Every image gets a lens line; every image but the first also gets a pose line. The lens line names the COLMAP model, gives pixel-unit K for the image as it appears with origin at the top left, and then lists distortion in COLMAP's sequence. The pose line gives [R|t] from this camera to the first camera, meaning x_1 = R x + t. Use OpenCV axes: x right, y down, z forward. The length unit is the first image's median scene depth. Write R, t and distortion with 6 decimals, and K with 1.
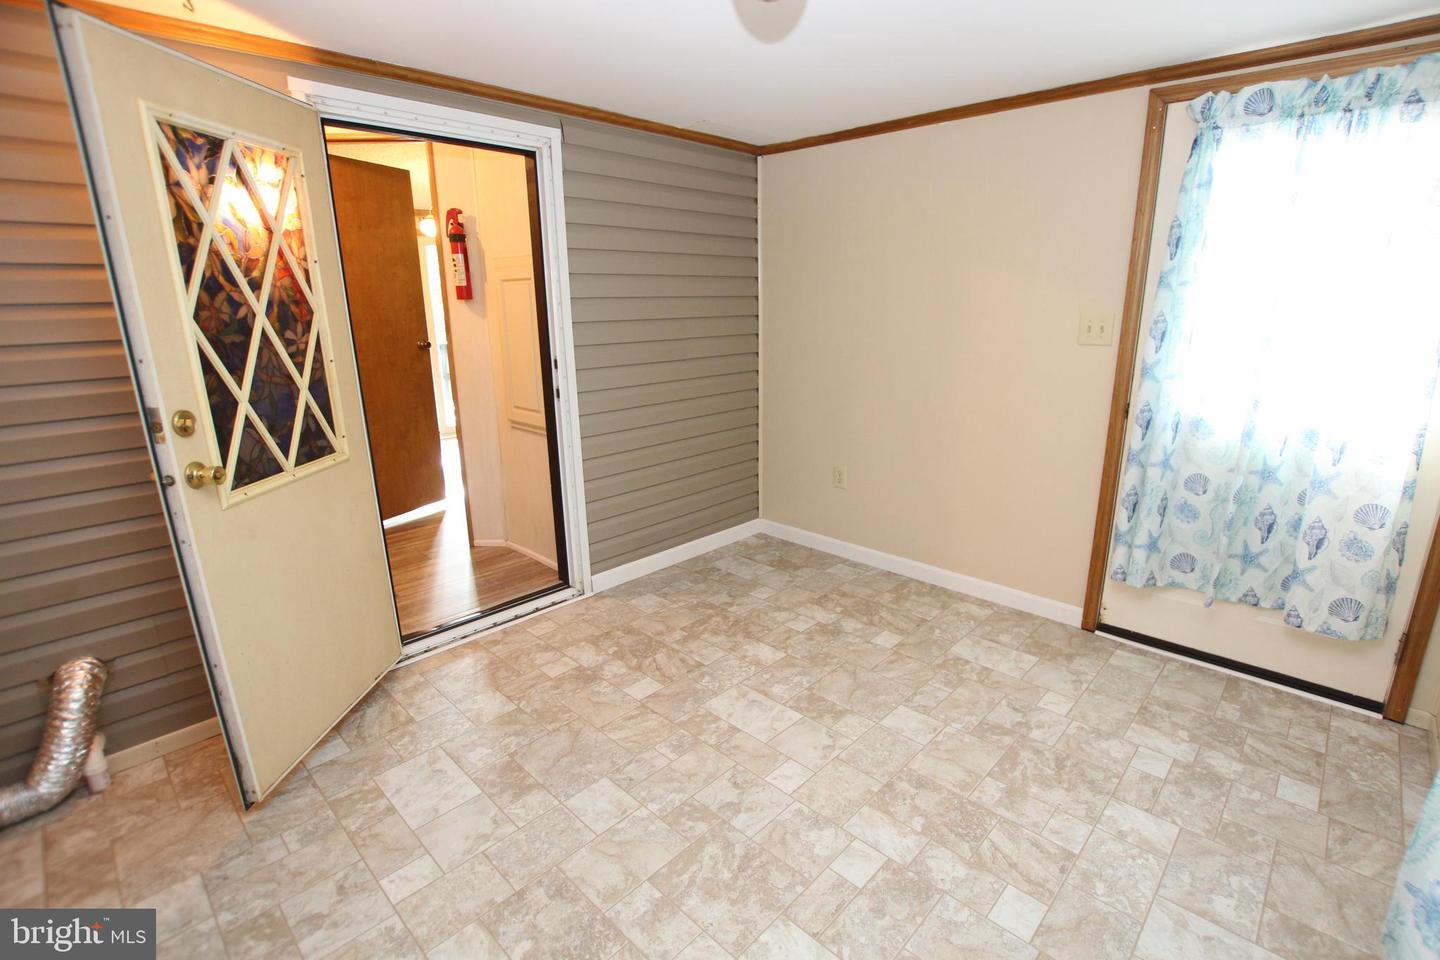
lens RADIAL K [[682.0, 0, 720.0], [0, 682.0, 480.0], [0, 0, 1]] dist [-0.027494, 0.001320]
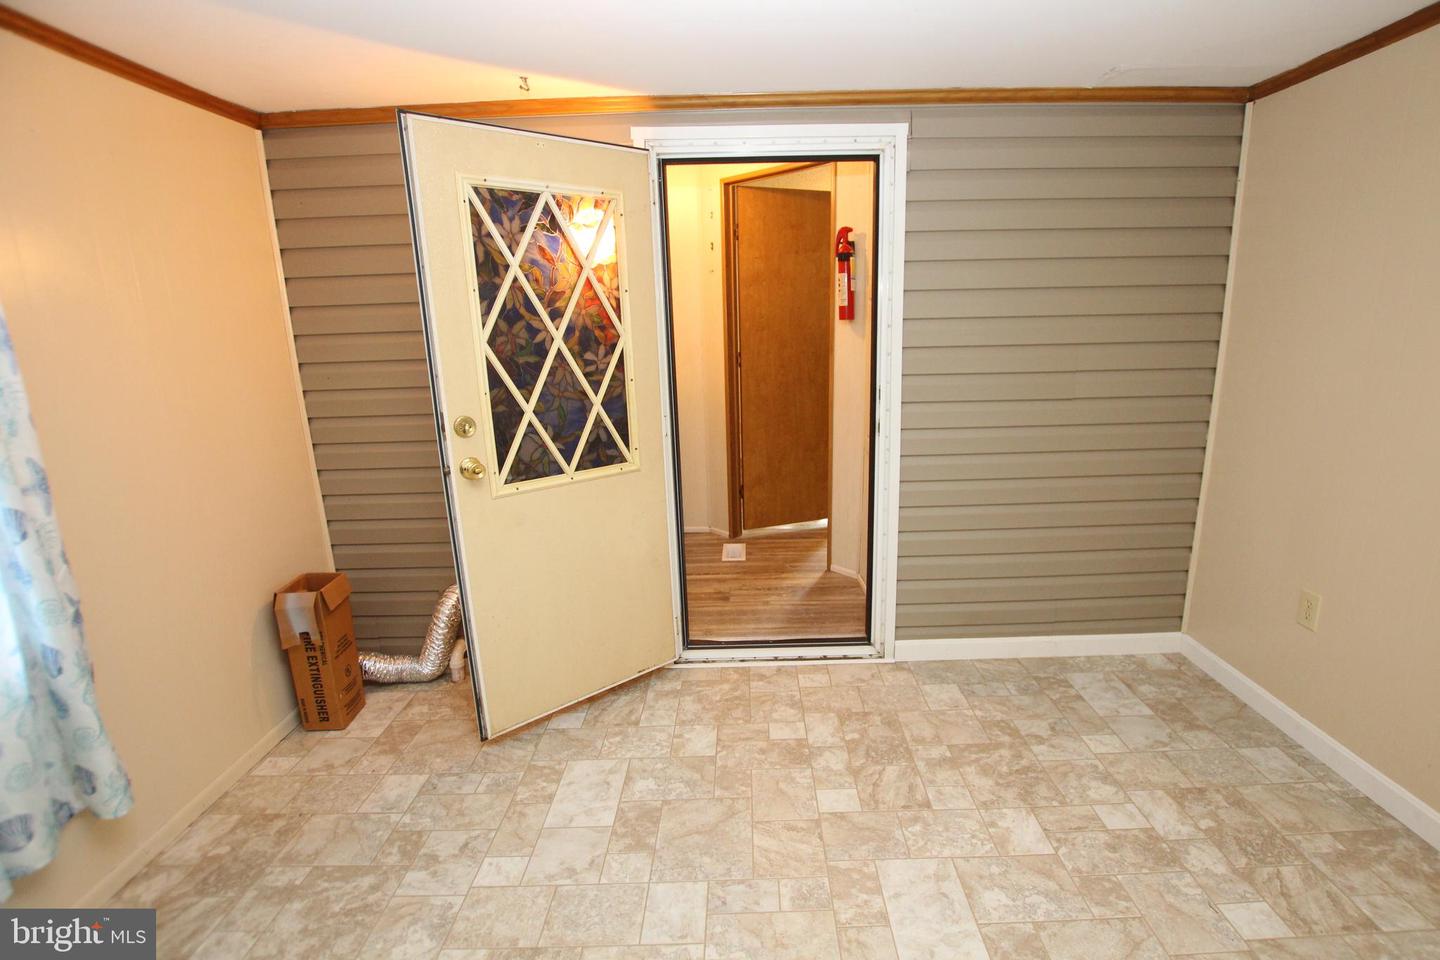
lens RADIAL K [[663.3, 0, 733.2], [0, 663.3, 478.5], [0, 0, 1]] dist [-0.031479, 0.001048]
pose [[0.696452, 0.155186, -0.700622, 0.316384], [-0.165429, 0.984760, 0.053678, -0.101420], [0.698275, 0.078519, 0.711510, 0.351938]]
